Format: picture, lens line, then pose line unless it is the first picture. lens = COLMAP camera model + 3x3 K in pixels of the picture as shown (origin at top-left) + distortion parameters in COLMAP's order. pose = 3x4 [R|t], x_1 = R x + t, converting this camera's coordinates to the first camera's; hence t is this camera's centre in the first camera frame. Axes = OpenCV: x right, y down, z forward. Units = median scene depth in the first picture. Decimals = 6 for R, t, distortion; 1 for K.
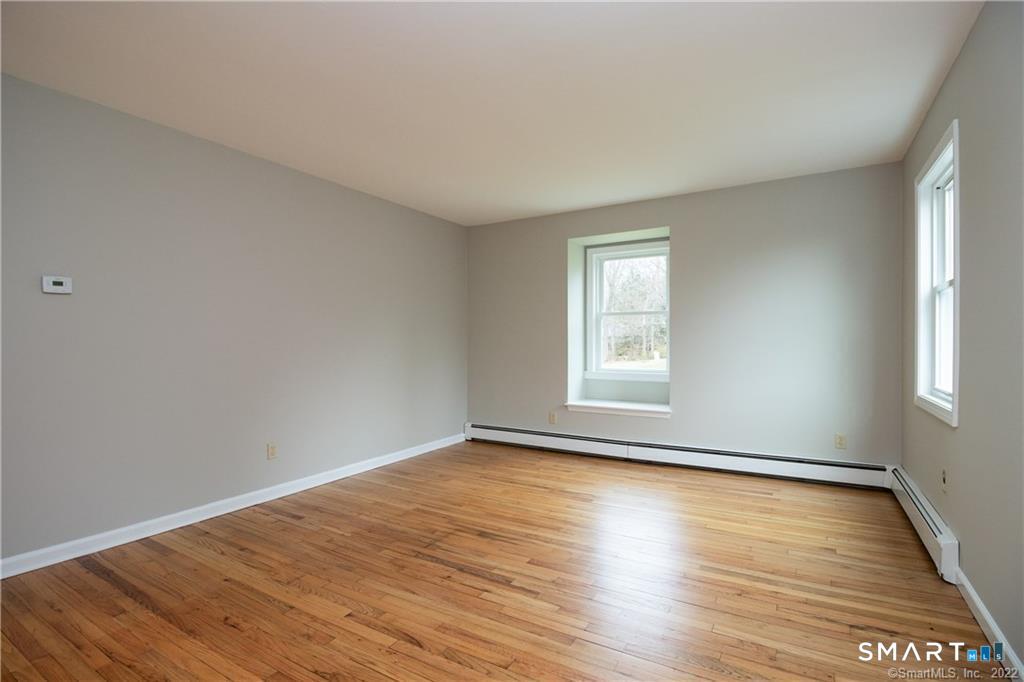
lens RADIAL K [[483.5, 0, 517.2], [0, 483.5, 328.7], [0, 0, 1]] dist [0.017194, -0.029704]
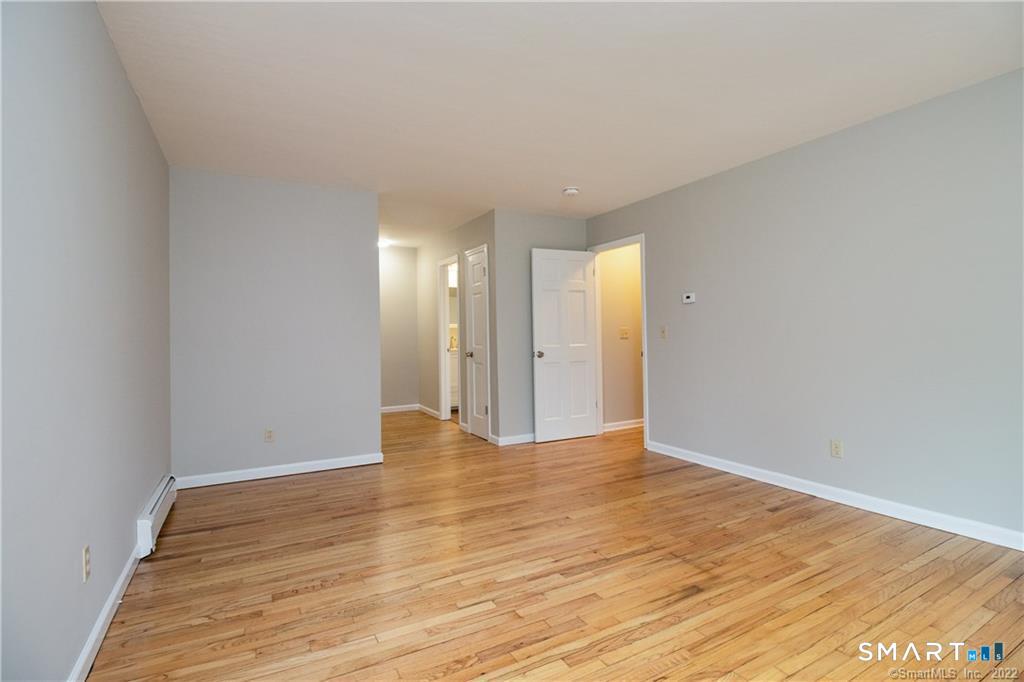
lens RADIAL K [[483.5, 0, 517.2], [0, 483.5, 328.7], [0, 0, 1]] dist [0.017194, -0.029704]
pose [[-0.498371, 0.004206, -0.866954, 0.759841], [0.037947, 0.999136, -0.016966, 0.020314], [0.866133, -0.041353, -0.498100, 1.210740]]
